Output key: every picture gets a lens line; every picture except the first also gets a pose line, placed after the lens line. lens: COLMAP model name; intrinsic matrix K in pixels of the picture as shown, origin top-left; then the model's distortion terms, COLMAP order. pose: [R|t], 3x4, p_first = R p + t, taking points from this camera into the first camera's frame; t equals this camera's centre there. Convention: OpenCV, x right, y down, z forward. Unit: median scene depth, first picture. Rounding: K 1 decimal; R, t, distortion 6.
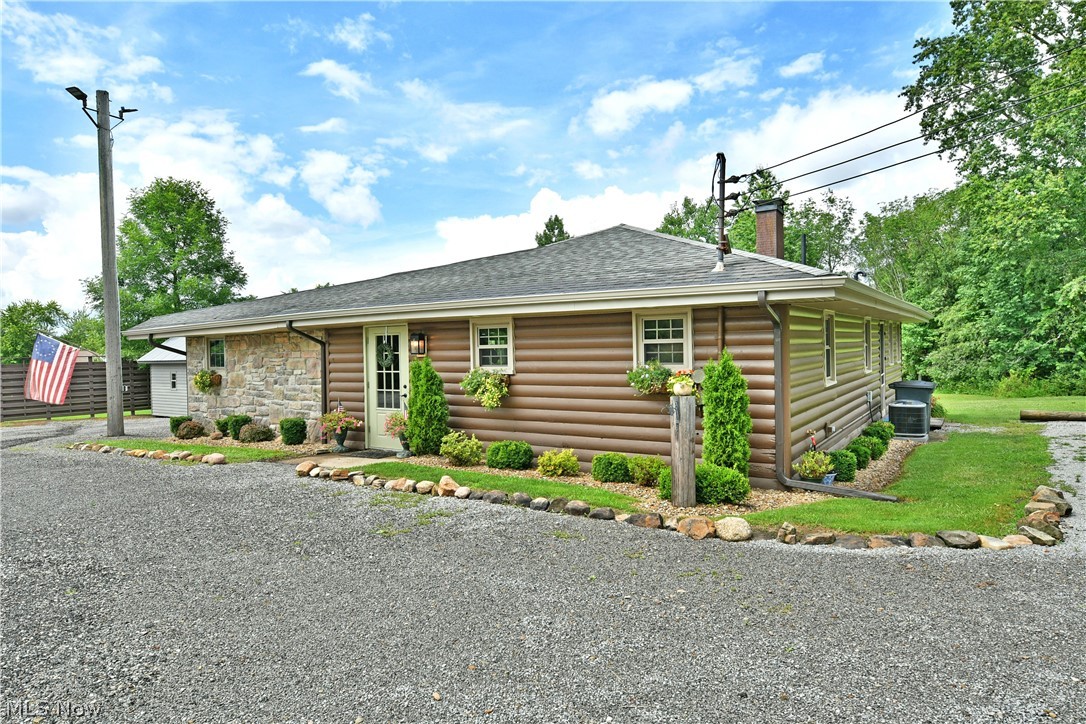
lens RADIAL K [[683.1, 0, 540.7], [0, 683.1, 354.7], [0, 0, 1]] dist [-0.008402, -0.002546]
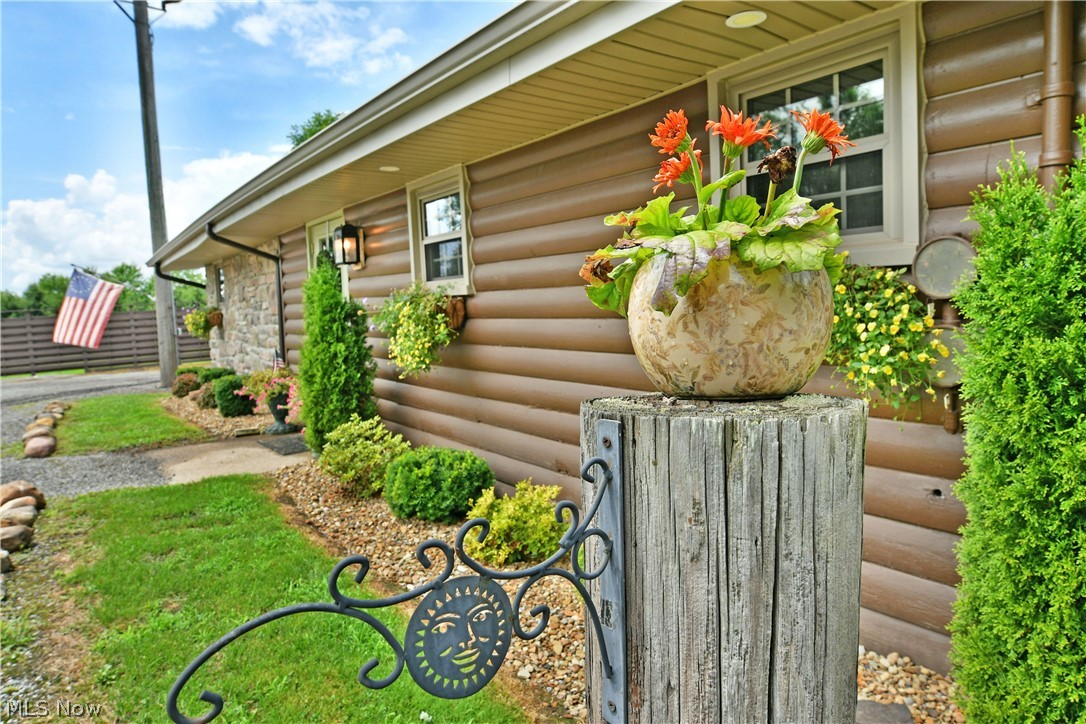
lens RADIAL K [[663.6, 0, 524.9], [0, 663.6, 358.9], [0, 0, 1]] dist [-0.006498, -0.002496]
pose [[0.938221, 0.002892, -0.346024, 0.107176], [0.032126, 0.994918, 0.095423, 0.022571], [0.344541, -0.100644, 0.933361, 0.450432]]
